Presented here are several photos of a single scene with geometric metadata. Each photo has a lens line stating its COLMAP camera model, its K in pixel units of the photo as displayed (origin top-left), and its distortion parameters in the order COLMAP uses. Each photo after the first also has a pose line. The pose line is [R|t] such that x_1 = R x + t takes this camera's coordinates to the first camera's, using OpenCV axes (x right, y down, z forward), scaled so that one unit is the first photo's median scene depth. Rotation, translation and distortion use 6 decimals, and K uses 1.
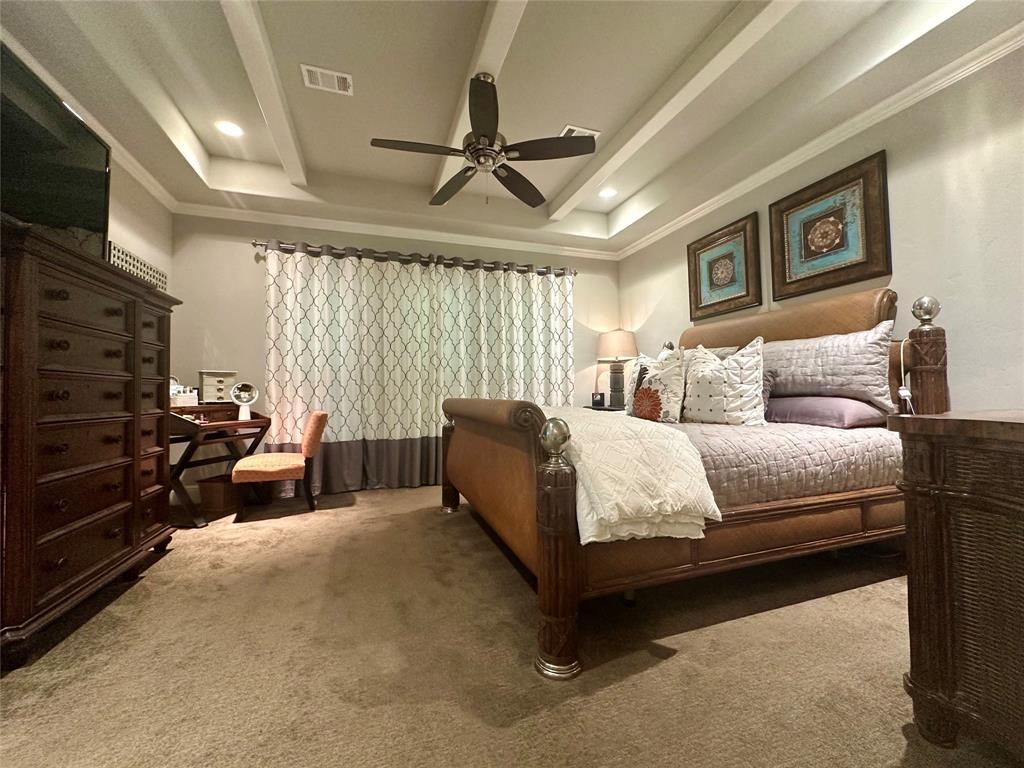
lens RADIAL K [[408.1, 0, 512.4], [0, 408.1, 383.7], [0, 0, 1]] dist [-0.005523, 0.000305]
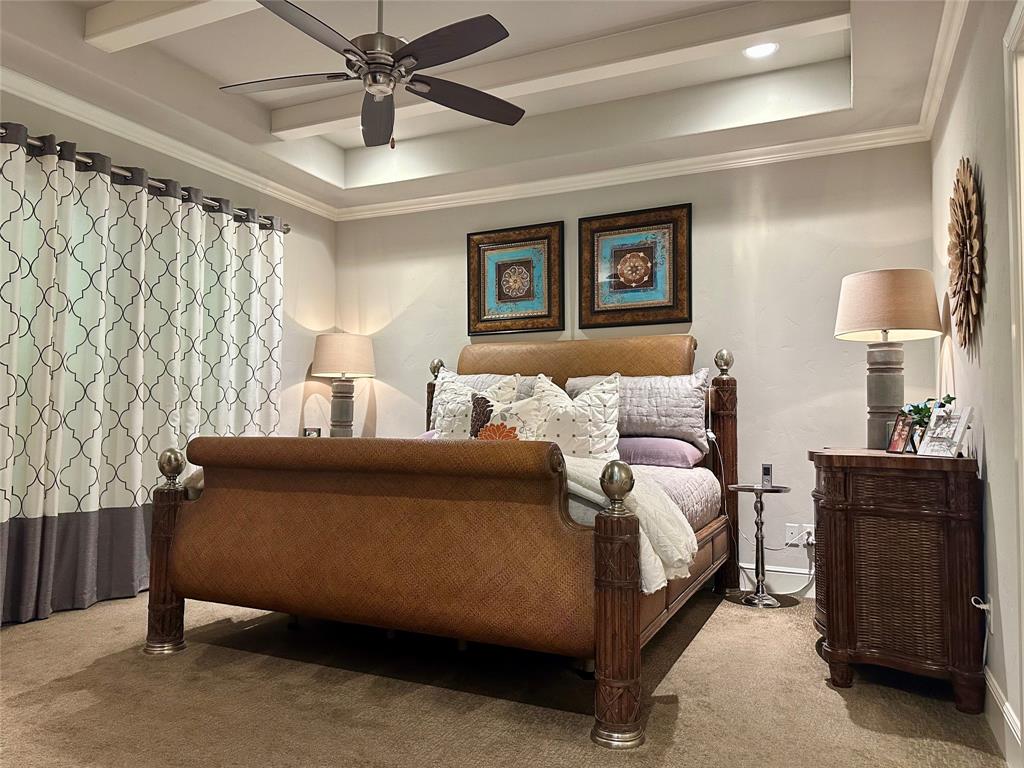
lens RADIAL K [[718.5, 0, 510.4], [0, 718.5, 387.2], [0, 0, 1]] dist [0.107247, -0.138199]
pose [[0.696278, 0.054428, 0.715705, -0.634964], [-0.032658, 0.998490, -0.044162, -0.001368], [-0.717029, 0.007375, 0.697005, 0.020277]]
